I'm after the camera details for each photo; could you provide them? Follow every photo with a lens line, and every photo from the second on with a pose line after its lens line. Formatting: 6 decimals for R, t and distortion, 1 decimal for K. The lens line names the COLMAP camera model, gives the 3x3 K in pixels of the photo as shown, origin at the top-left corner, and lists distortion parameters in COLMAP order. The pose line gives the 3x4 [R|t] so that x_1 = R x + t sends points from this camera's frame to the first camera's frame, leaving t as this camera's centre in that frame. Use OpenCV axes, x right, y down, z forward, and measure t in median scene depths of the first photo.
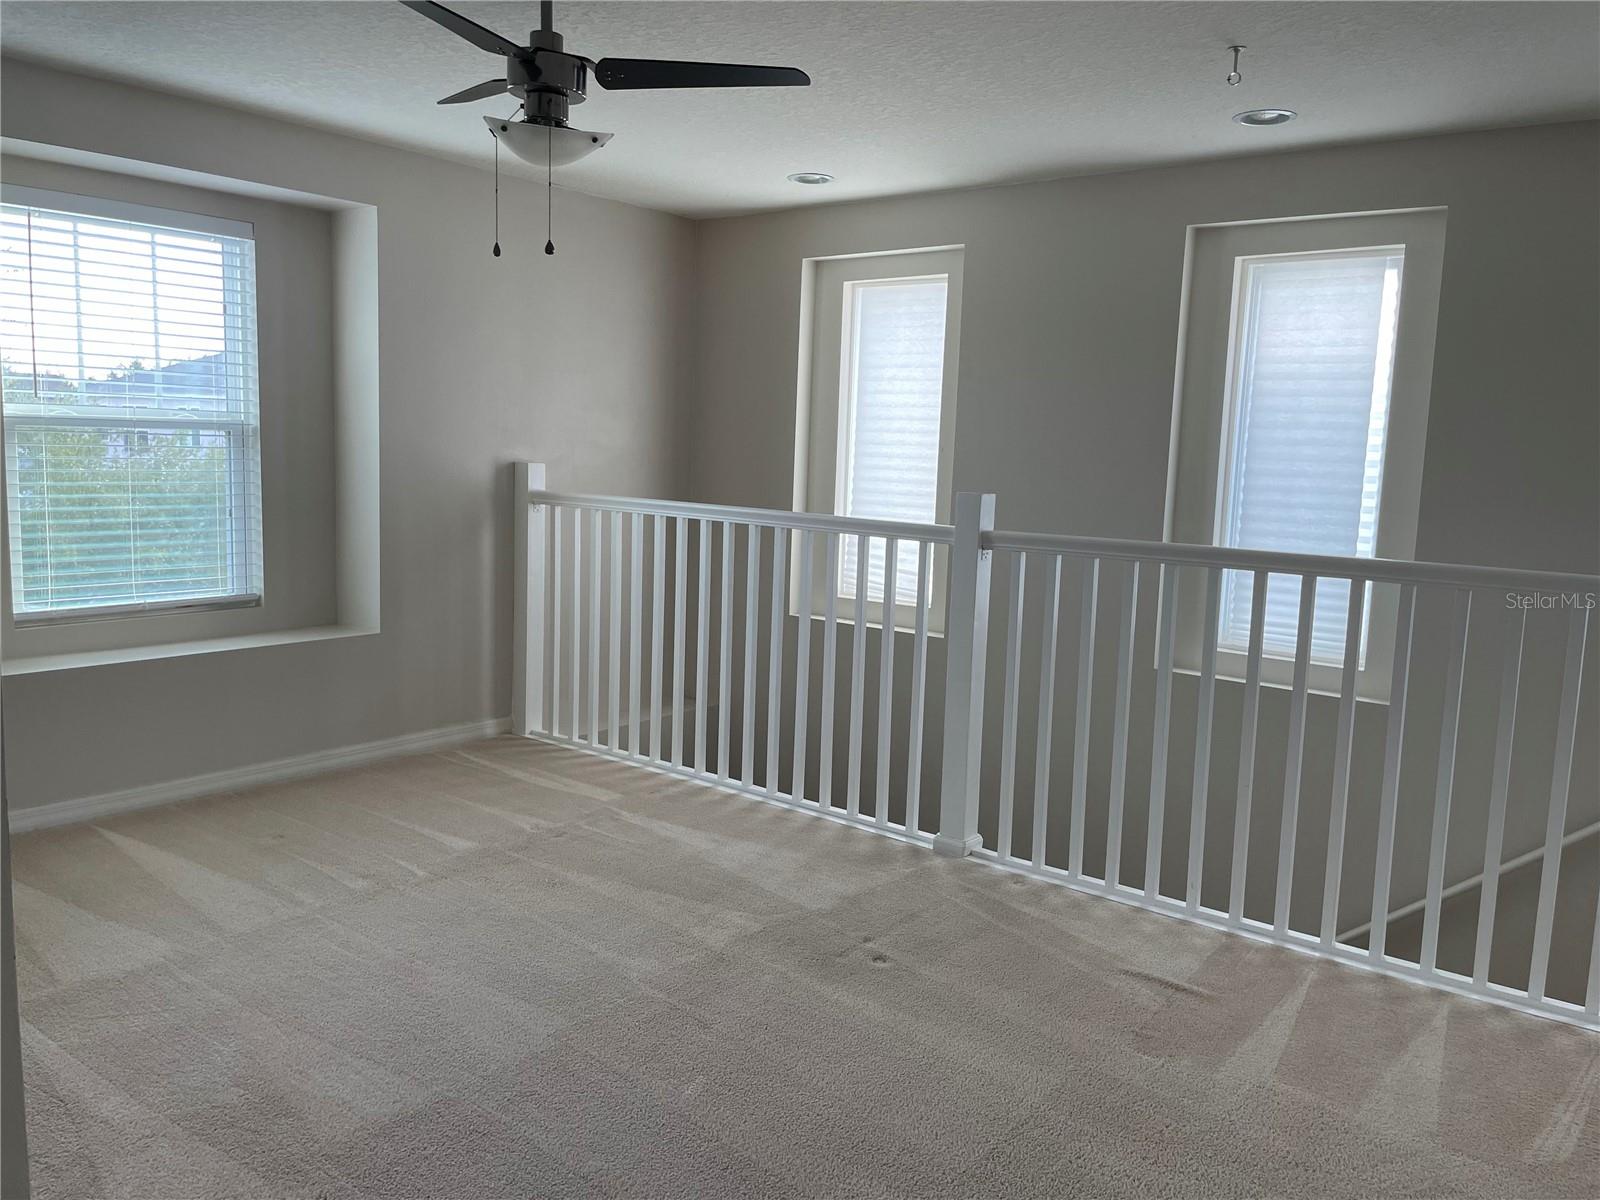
lens RADIAL K [[1228.4, 0, 807.2], [0, 1228.4, 589.6], [0, 0, 1]] dist [0.096344, -0.134765]
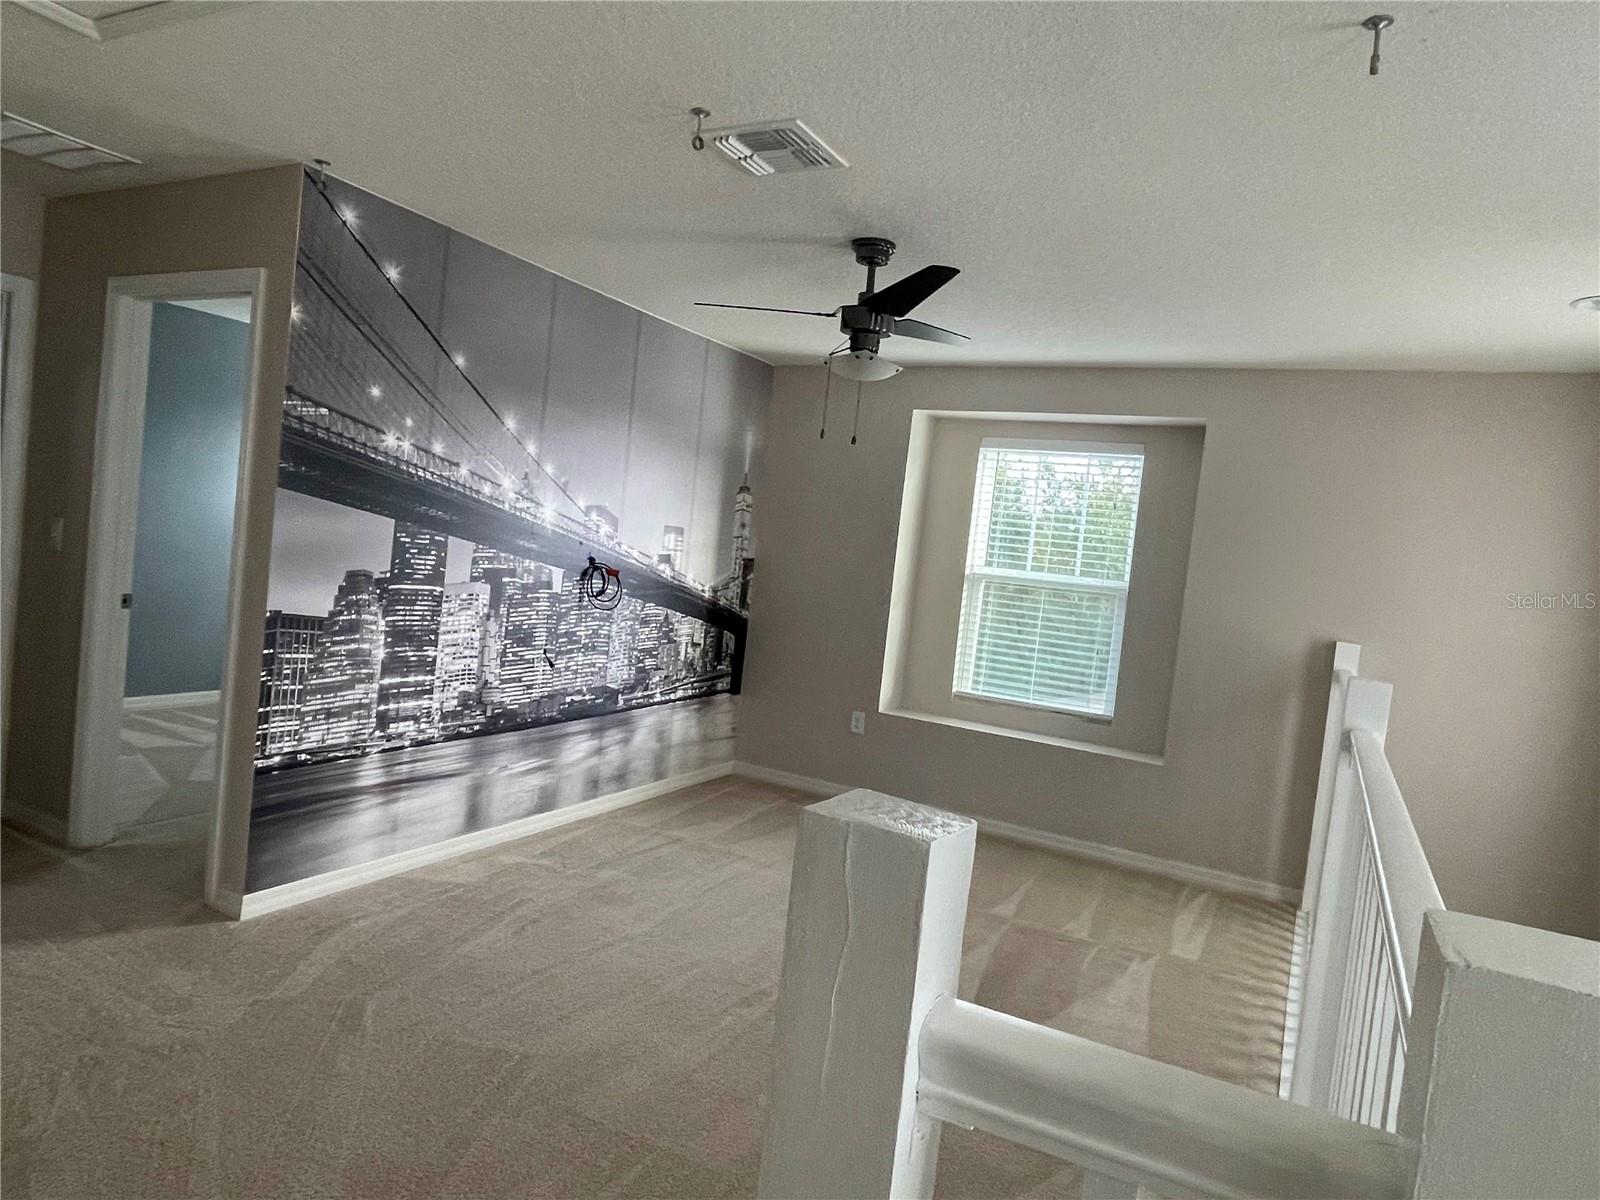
lens RADIAL K [[1008.6, 0, 779.1], [0, 1008.6, 593.5], [0, 0, 1]] dist [0.019848, -0.036285]
pose [[0.175398, 0.028567, -0.984083, 0.567590], [-0.220045, 0.975429, -0.010904, -0.035853], [0.959592, 0.218455, 0.177374, 0.459668]]
